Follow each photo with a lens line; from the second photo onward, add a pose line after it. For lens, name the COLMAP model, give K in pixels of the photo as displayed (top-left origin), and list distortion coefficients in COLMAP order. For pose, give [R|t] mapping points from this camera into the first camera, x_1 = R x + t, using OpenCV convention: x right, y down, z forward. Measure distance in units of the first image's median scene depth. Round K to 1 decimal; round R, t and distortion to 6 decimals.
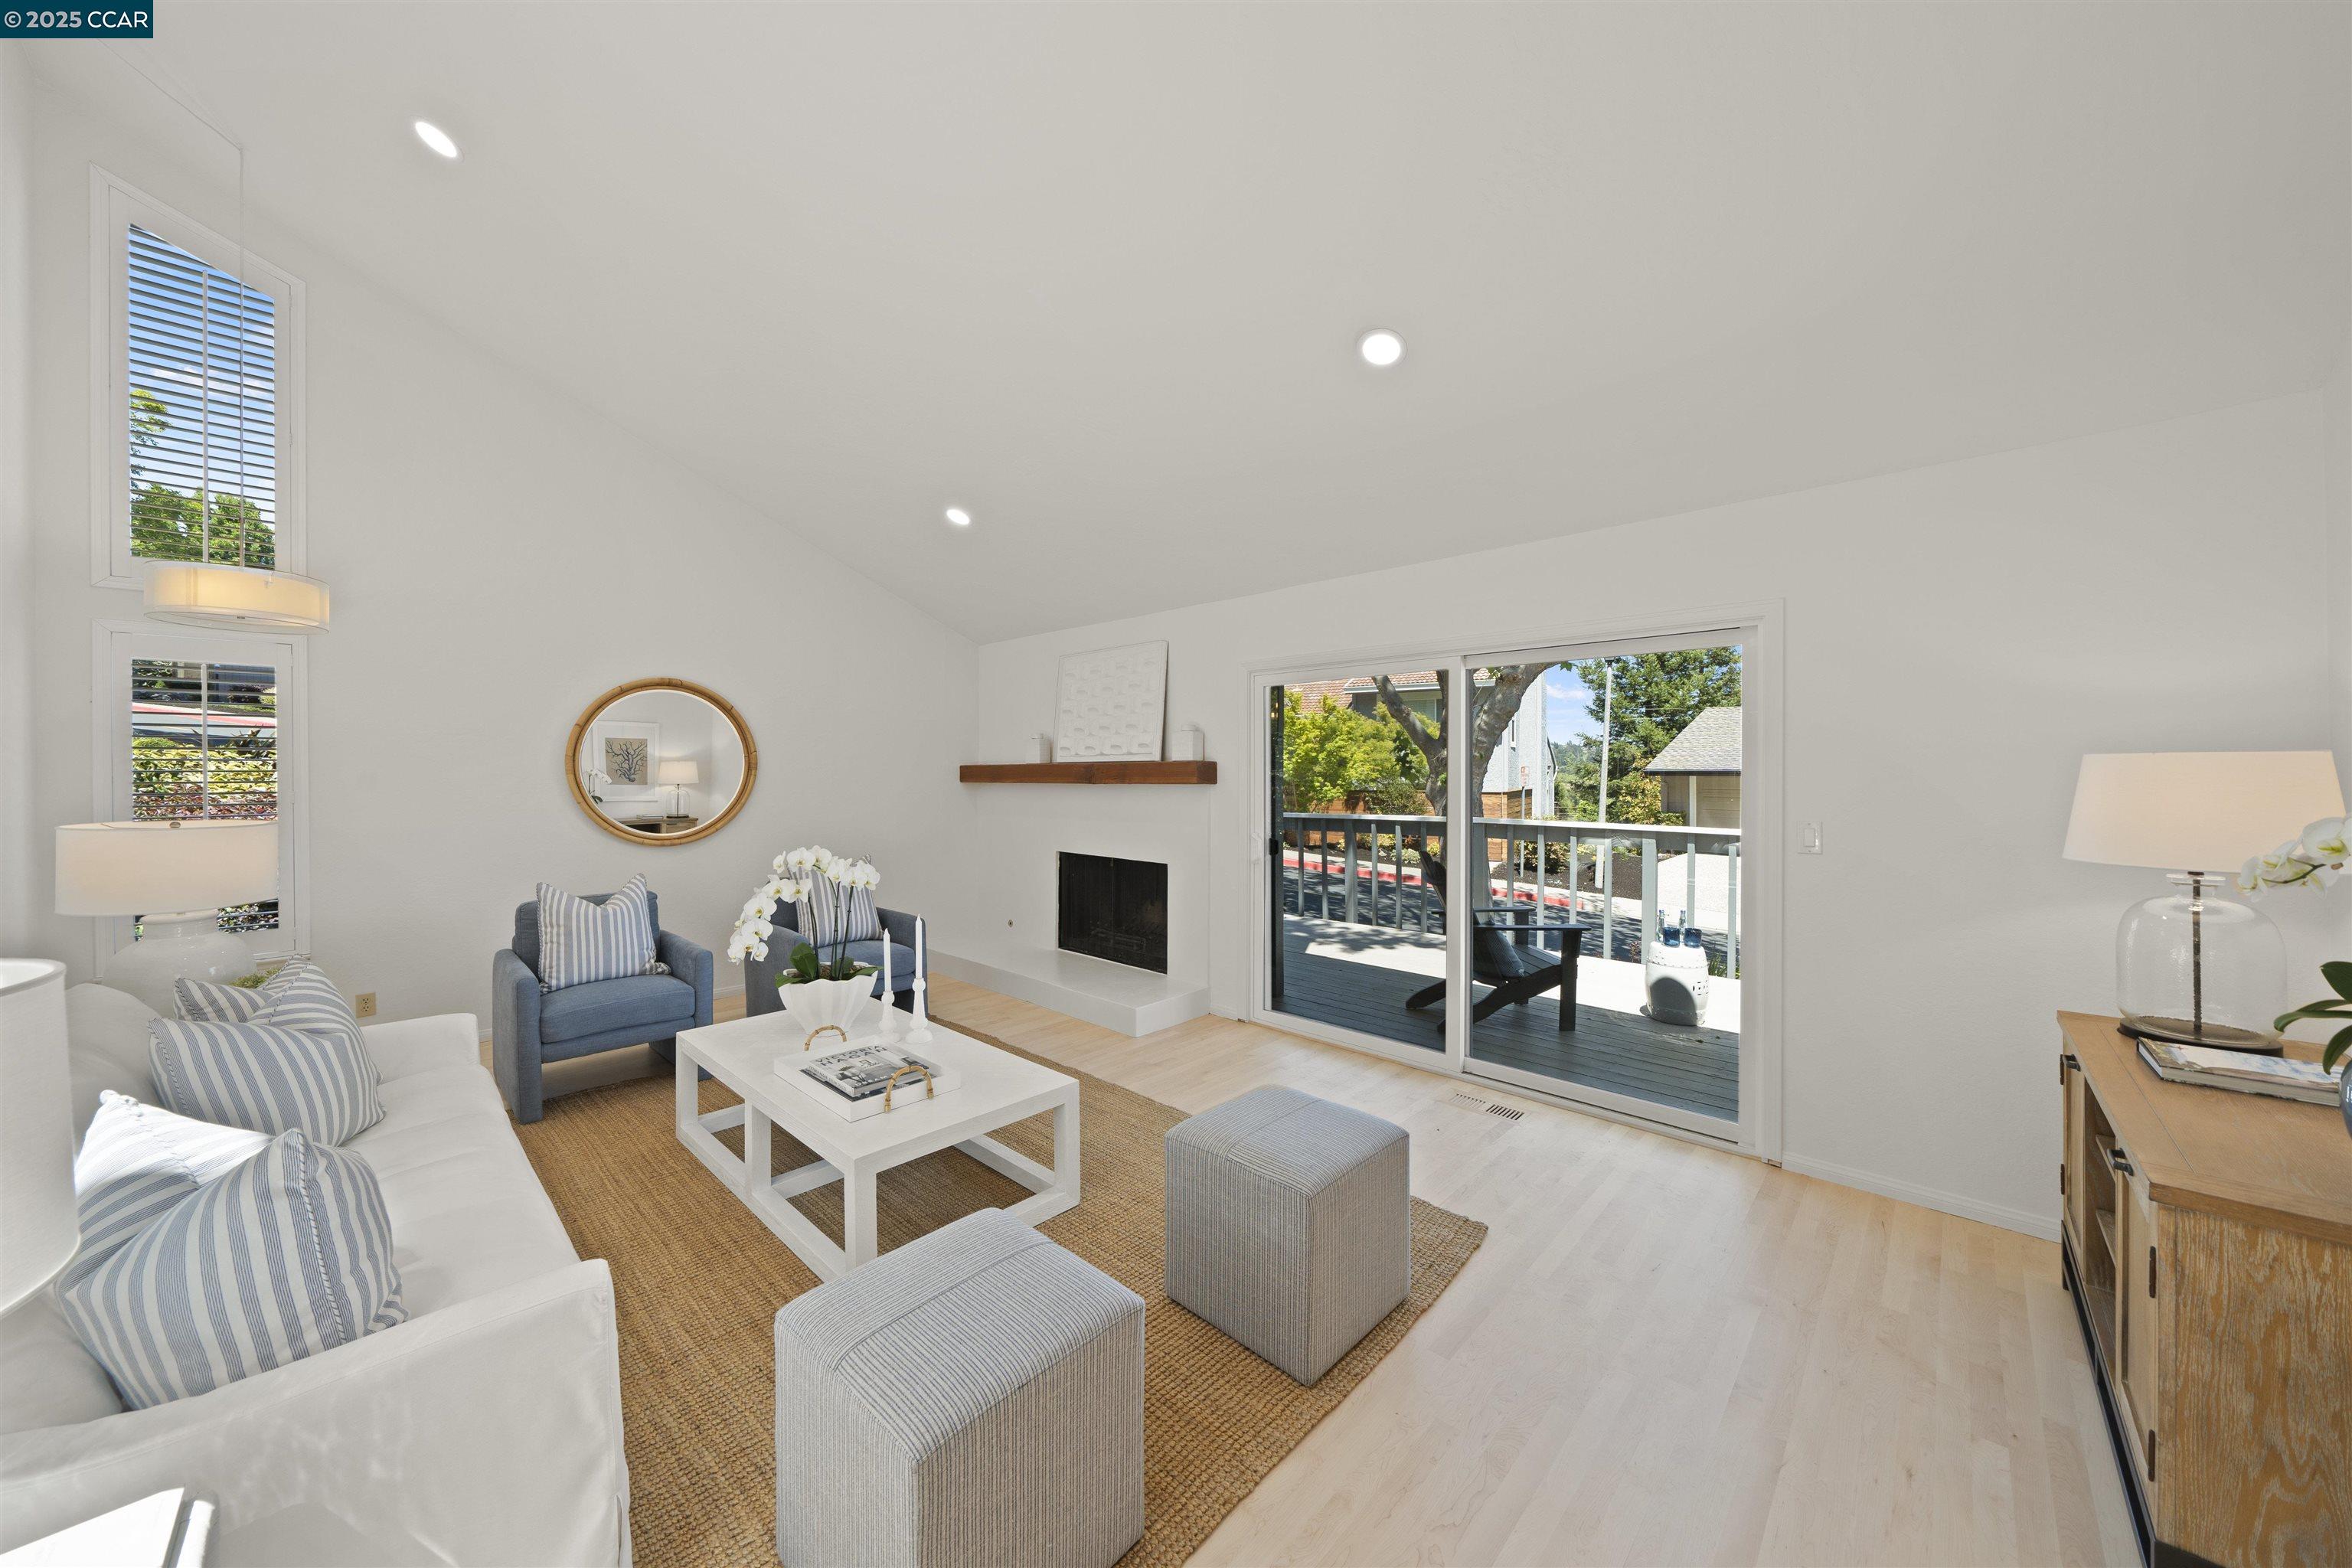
lens RADIAL K [[819.2, 0, 1173.0], [0, 819.2, 773.8], [0, 0, 1]] dist [-0.004721, 0.000067]
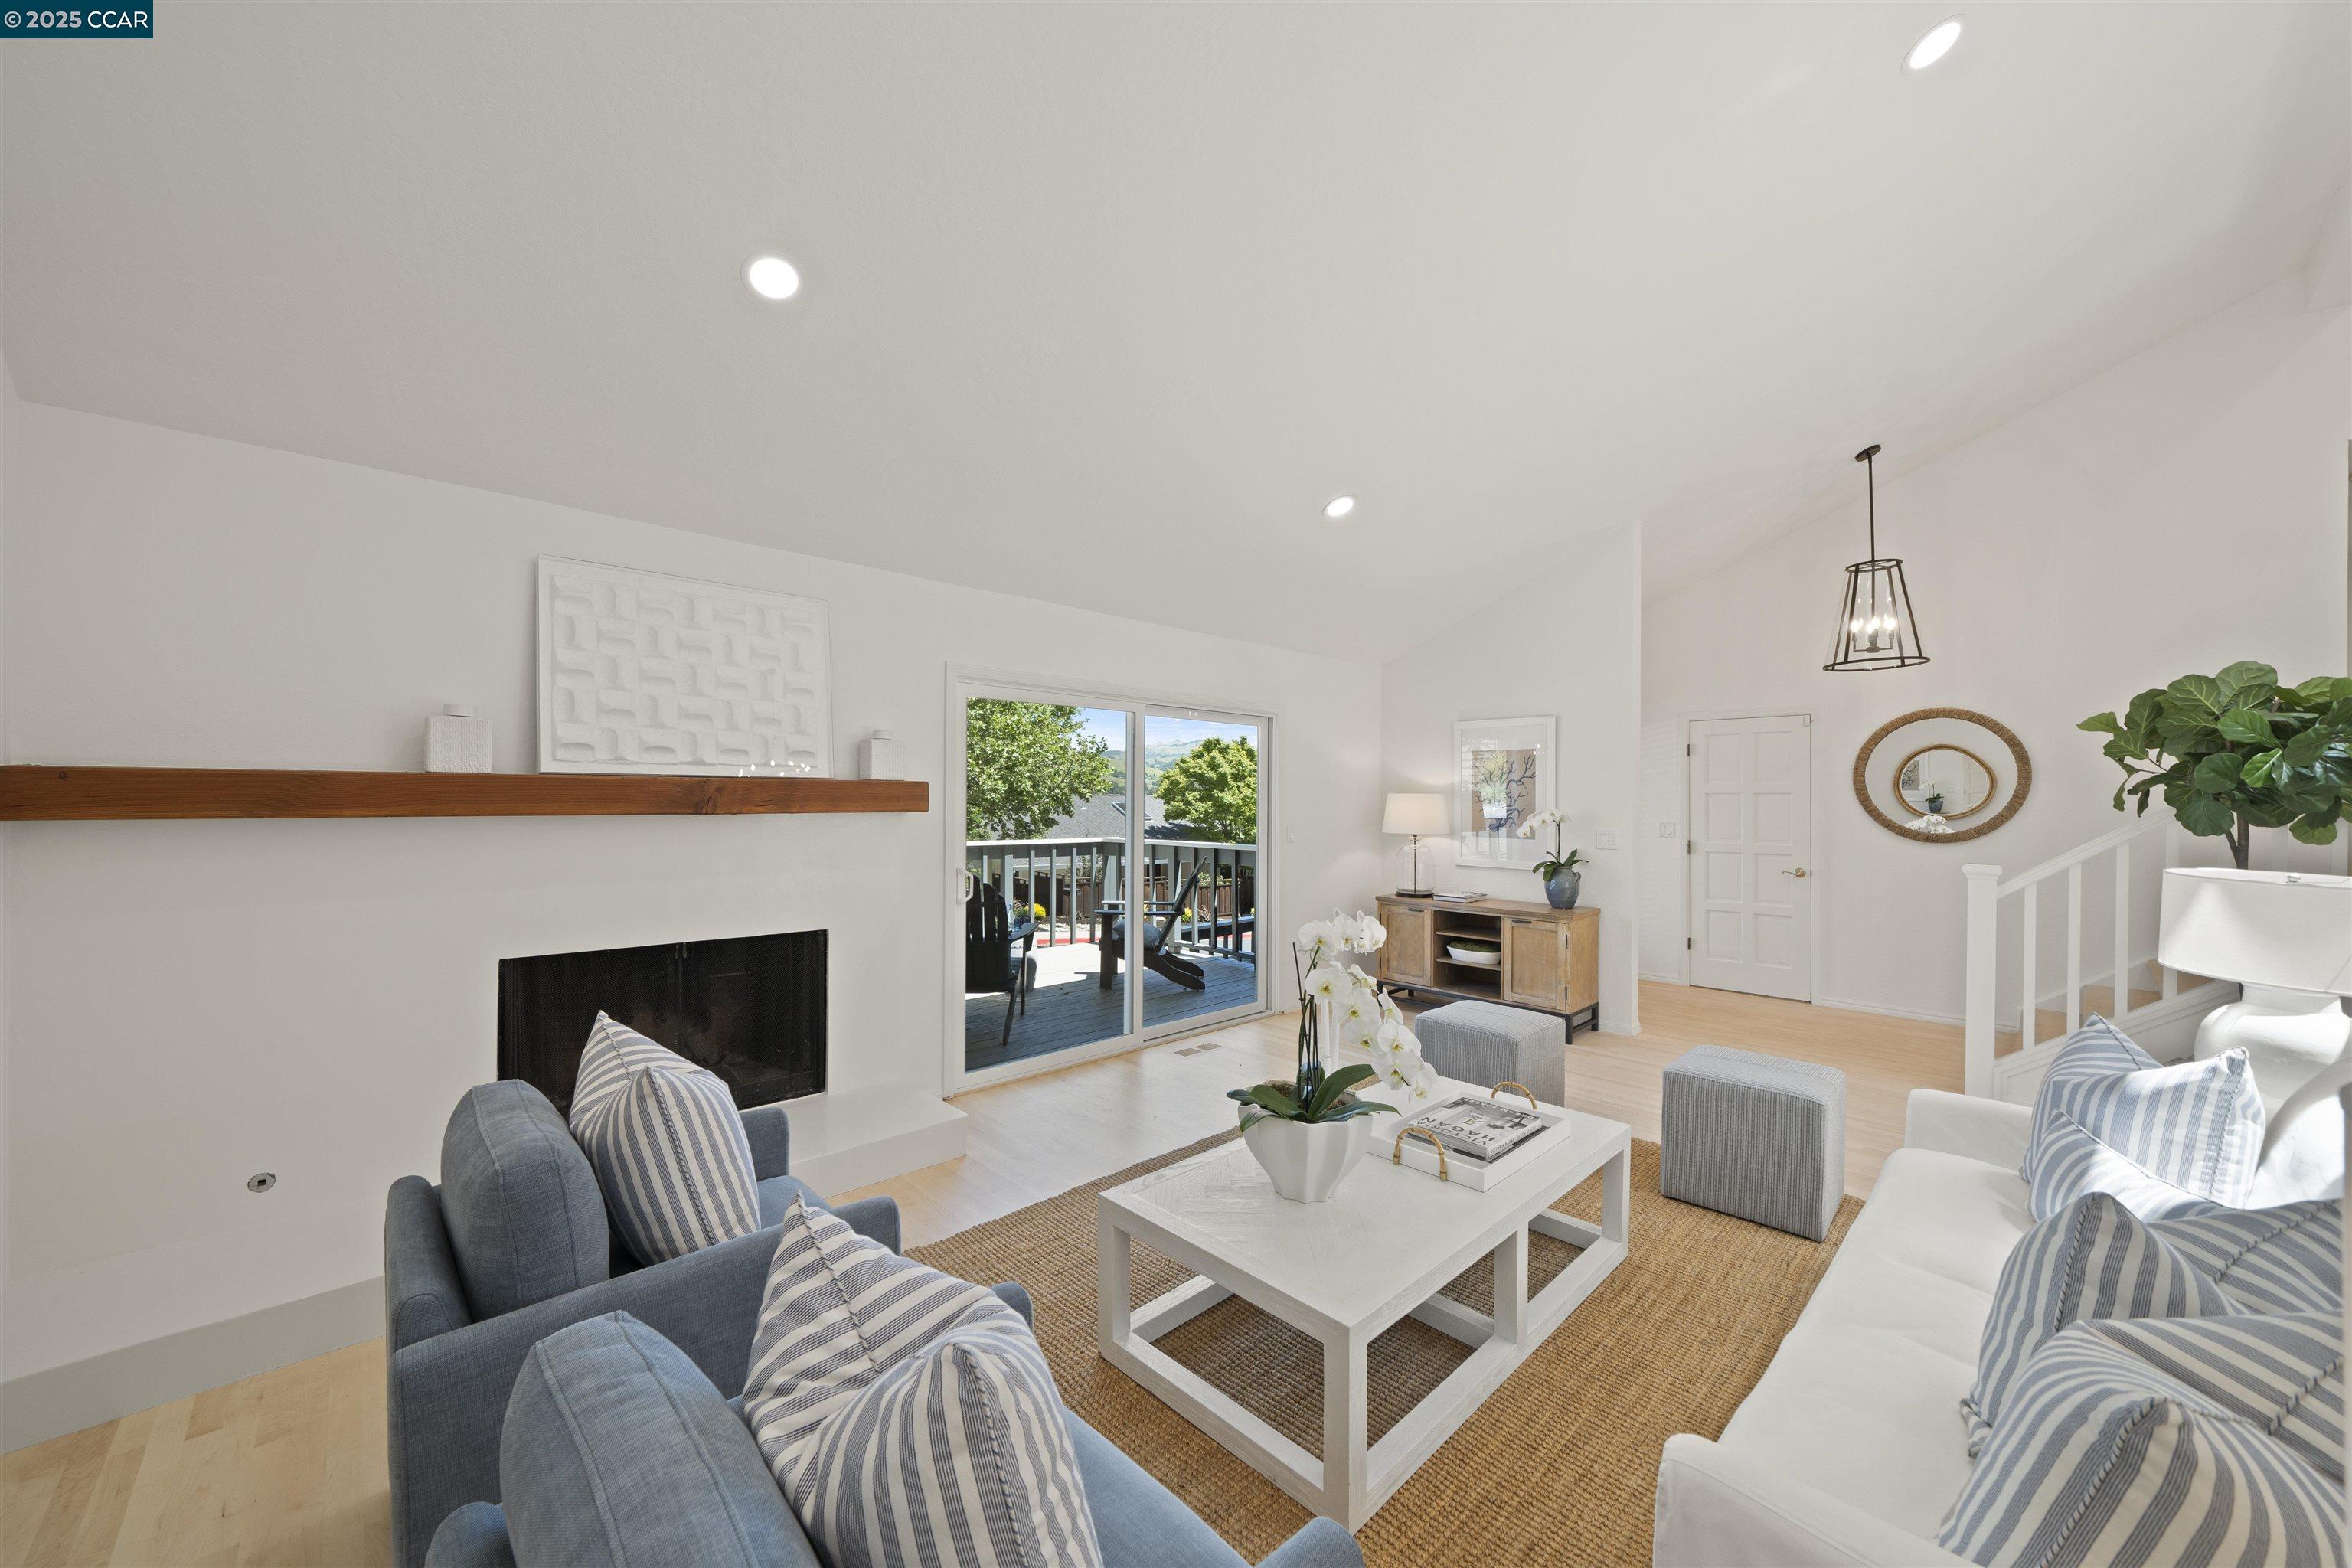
lens RADIAL K [[885.6, 0, 1150.9], [0, 885.6, 802.0], [0, 0, 1]] dist [-0.003925, -0.000053]
pose [[0.052847, -0.004599, 0.998592, -0.759900], [-0.005513, 0.999973, 0.004897, -0.001109], [-0.998587, -0.005764, 0.052820, 0.725282]]
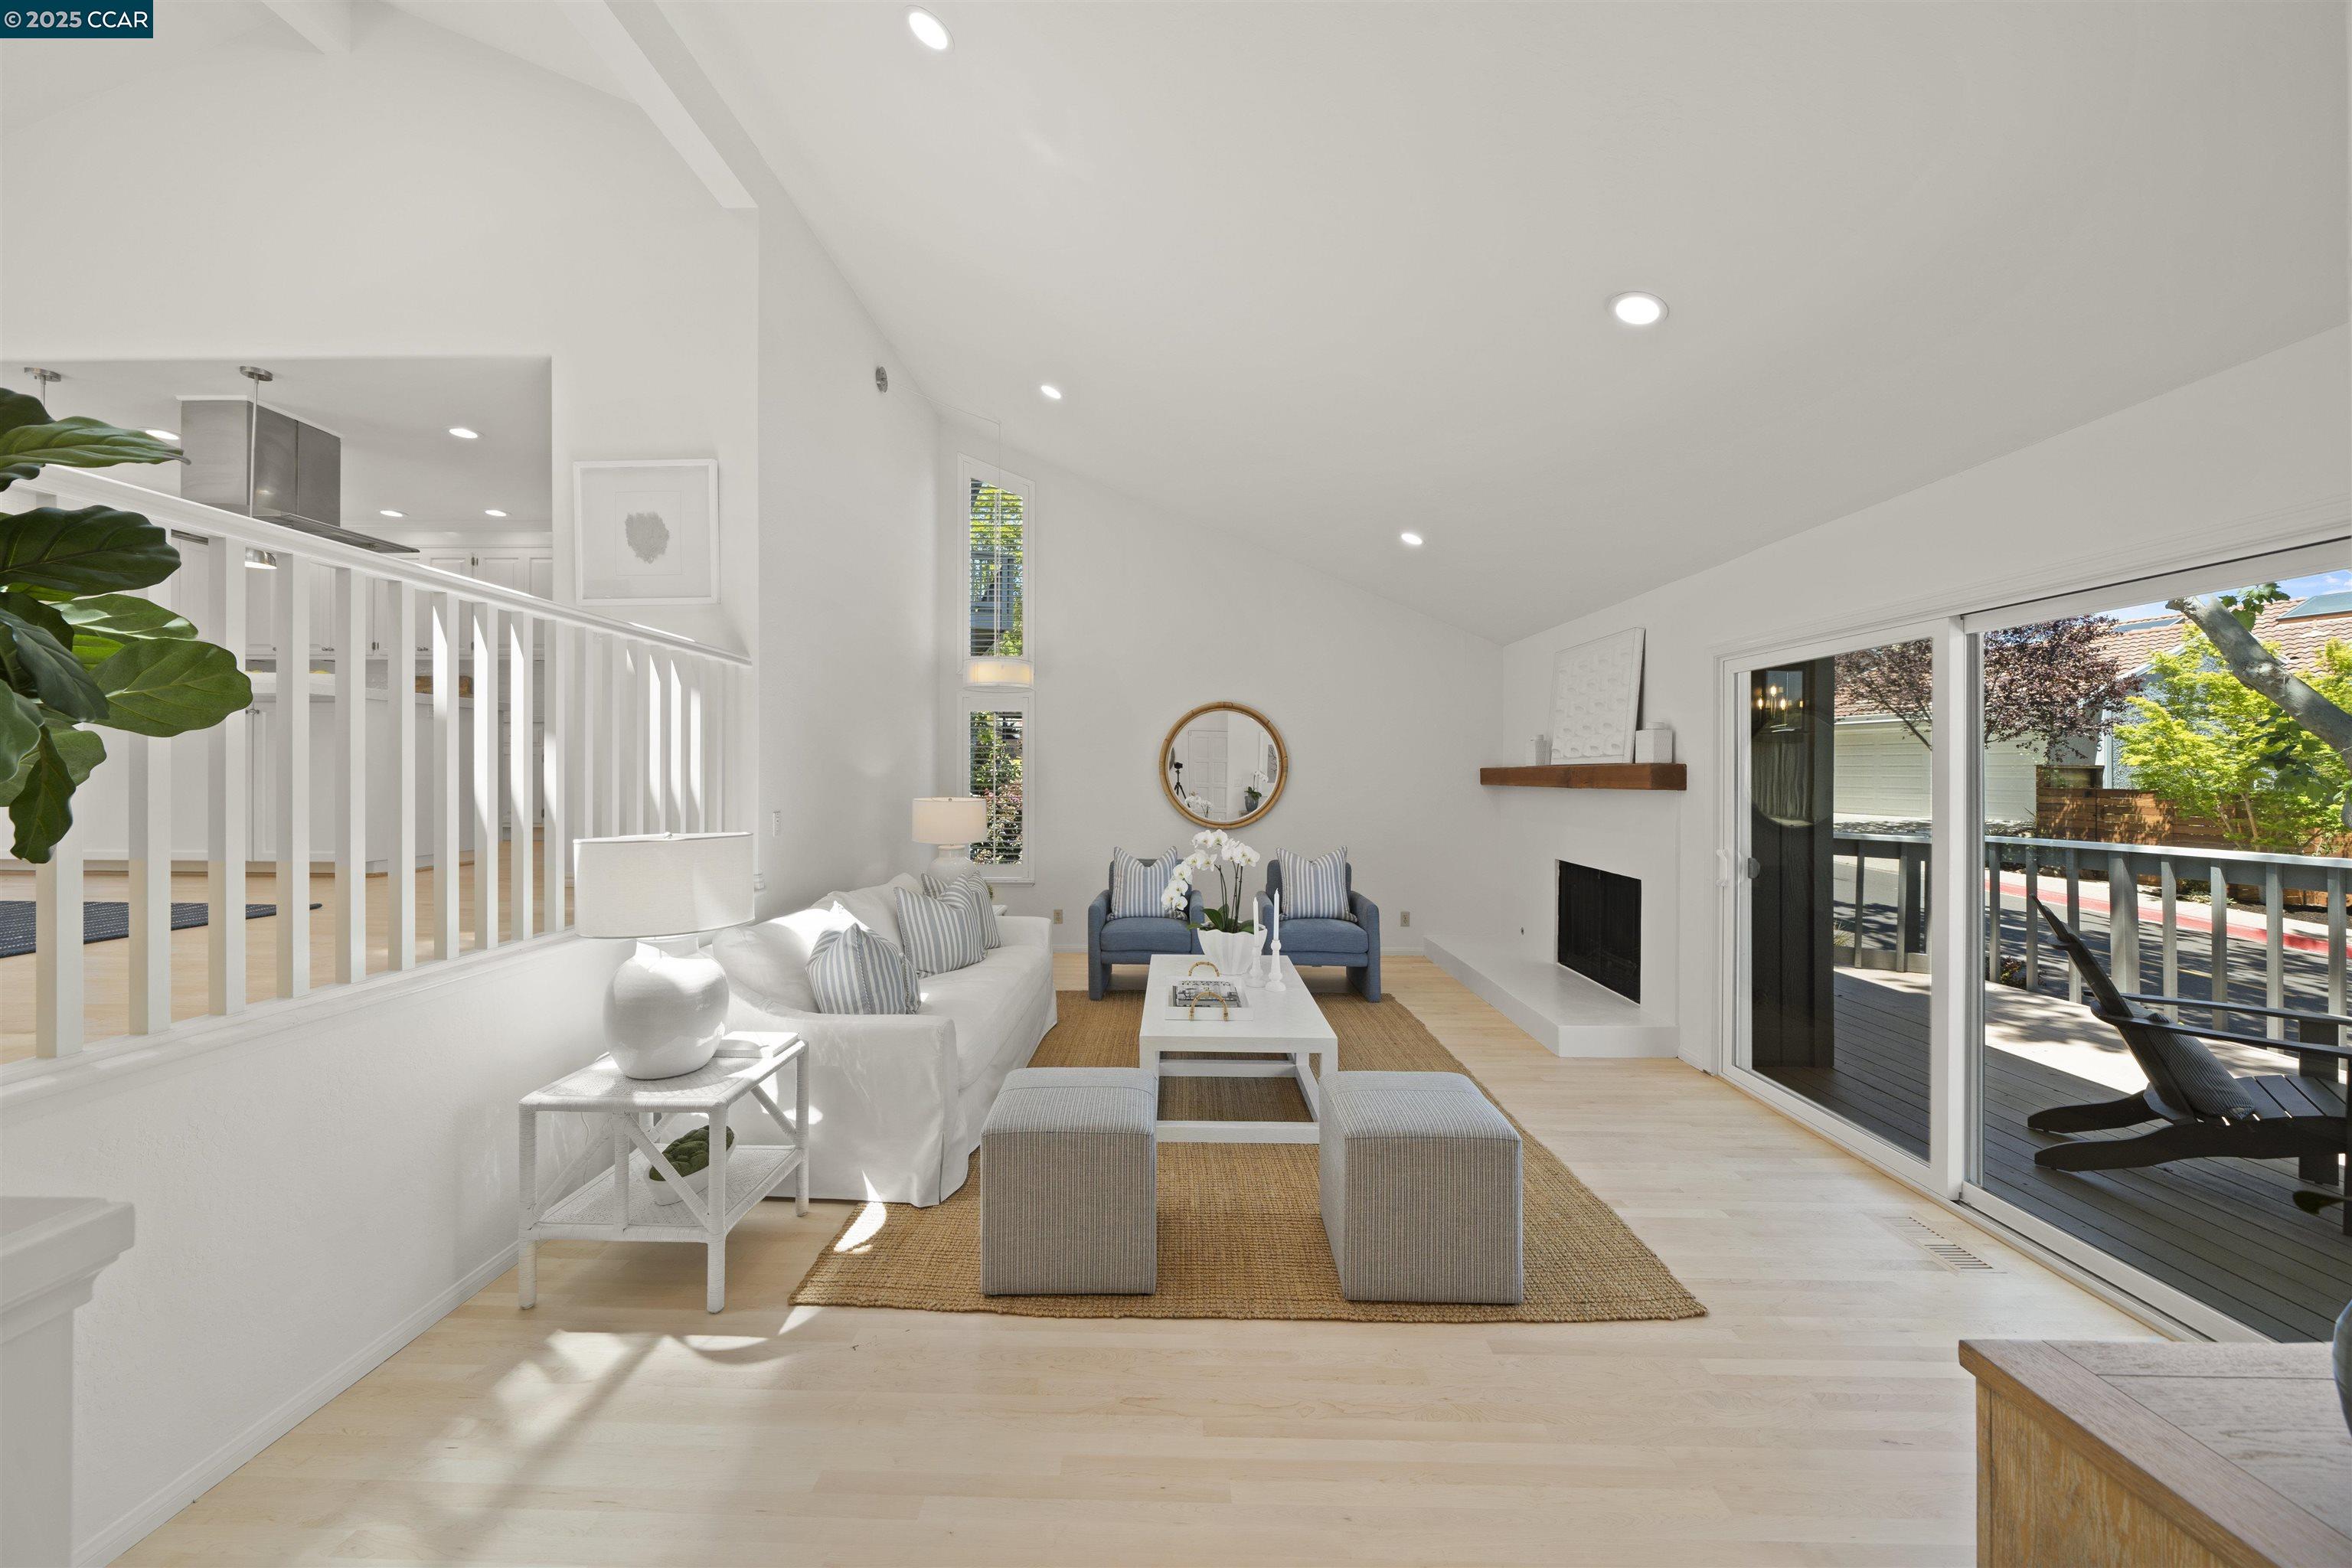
lens RADIAL K [[885.6, 0, 1169.8], [0, 885.6, 768.2], [0, 0, 1]] dist [-0.003925, -0.000053]
pose [[0.676116, -0.000723, -0.736795, 0.368809], [-0.004736, 0.999975, -0.005327, -0.003015], [0.736780, 0.007091, 0.676096, -0.021687]]
